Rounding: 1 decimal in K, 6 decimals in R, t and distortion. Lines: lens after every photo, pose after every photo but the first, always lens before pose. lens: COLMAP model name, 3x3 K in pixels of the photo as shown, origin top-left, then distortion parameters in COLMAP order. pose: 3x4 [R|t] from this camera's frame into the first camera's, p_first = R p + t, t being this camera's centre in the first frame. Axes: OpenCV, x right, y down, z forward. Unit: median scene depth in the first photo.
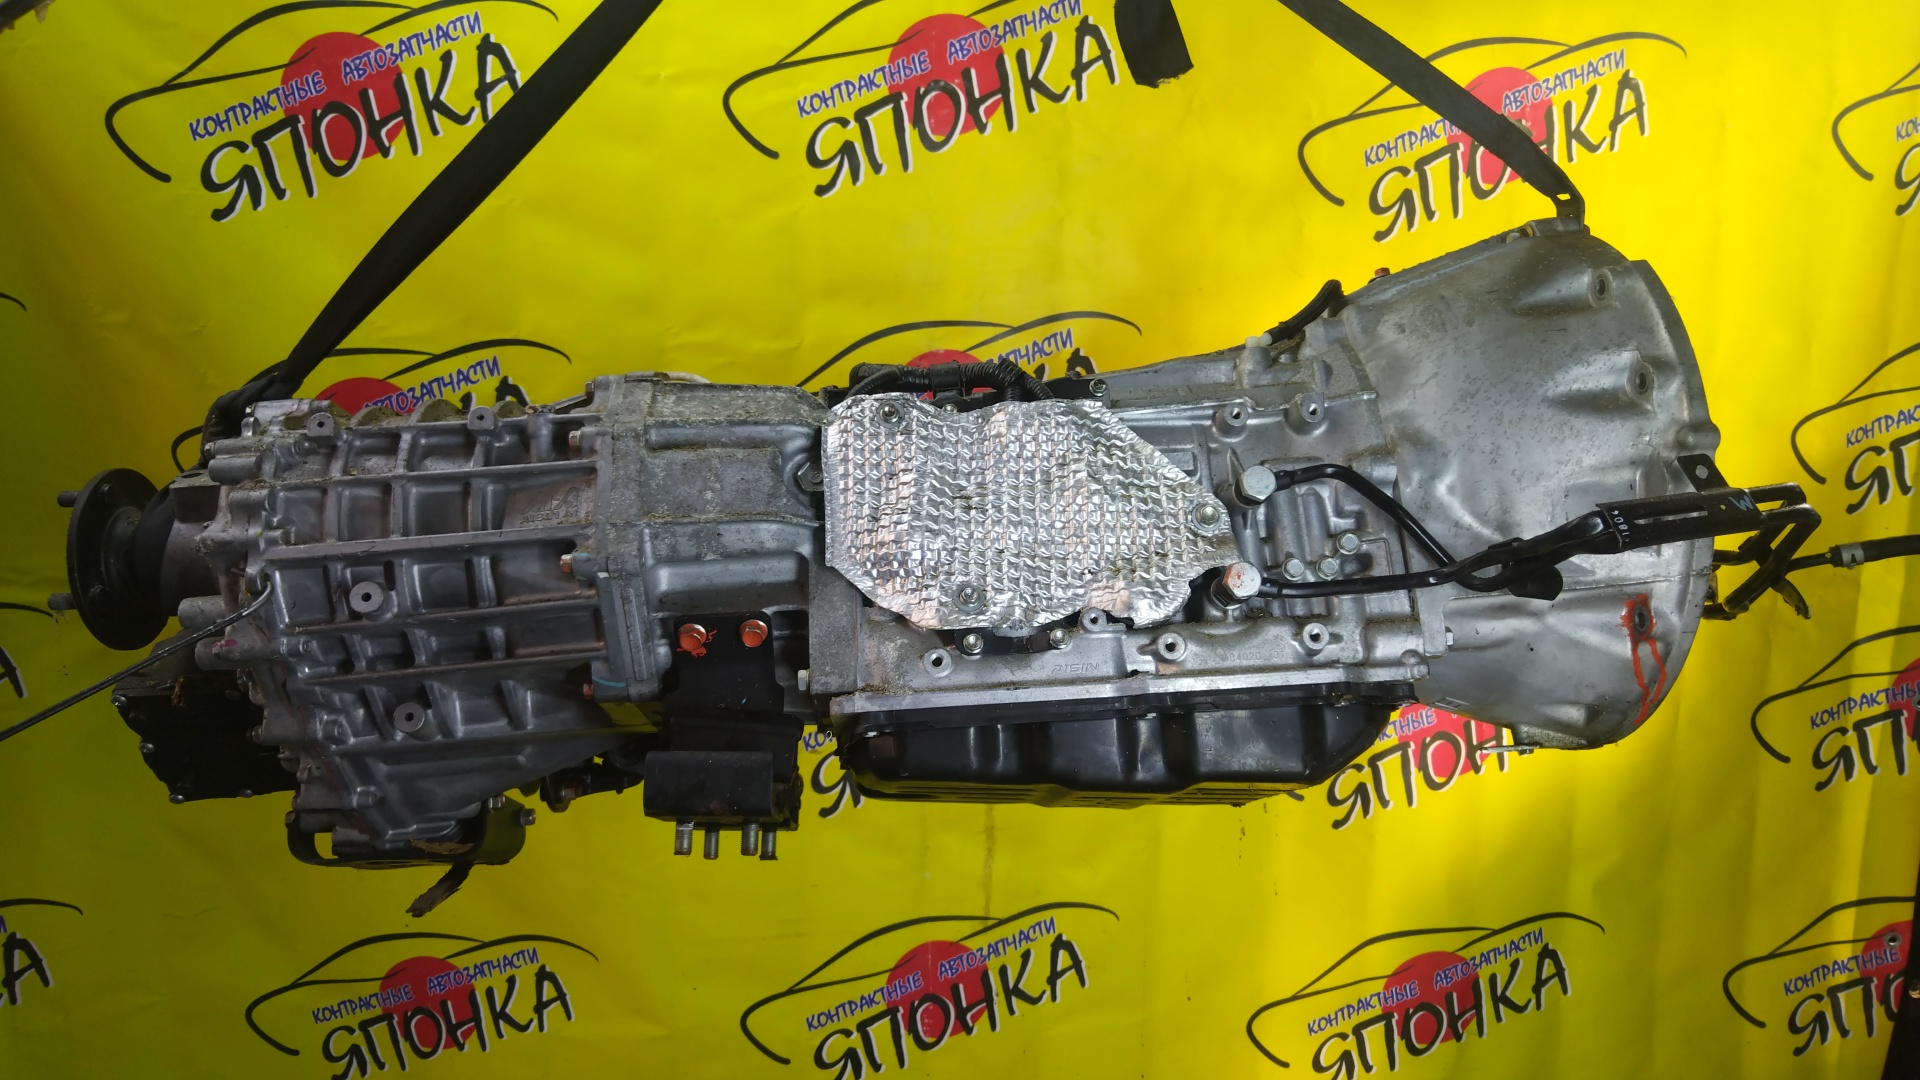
lens RADIAL K [[1331.8, 0, 960.0], [0, 1331.8, 540.0], [0, 0, 1]] dist [-0.037221, 0.027841]
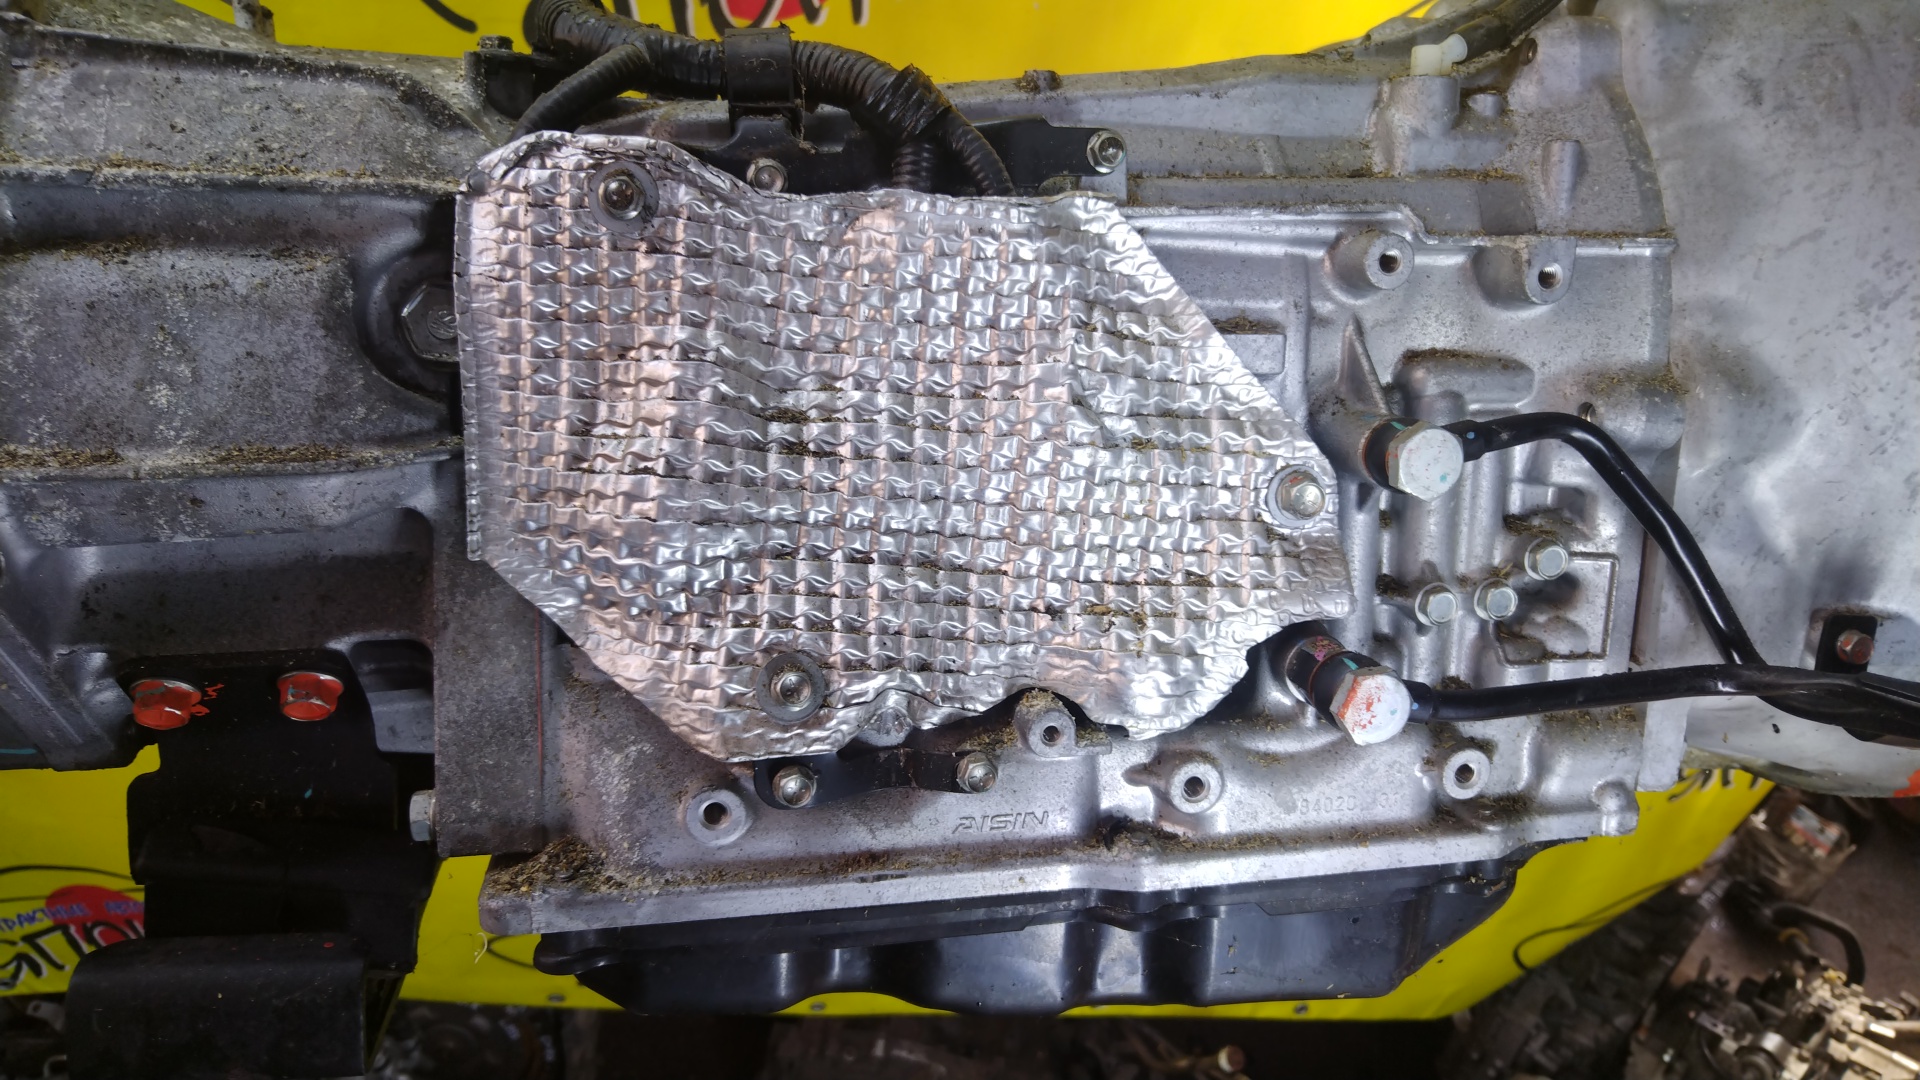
lens RADIAL K [[1331.8, 0, 960.0], [0, 1331.8, 540.0], [0, 0, 1]] dist [-0.037221, 0.027841]
pose [[0.983104, 0.041585, 0.178262, -0.018666], [-0.117756, 0.889265, 0.441974, -0.200345], [-0.140143, -0.455498, 0.879137, 0.587446]]
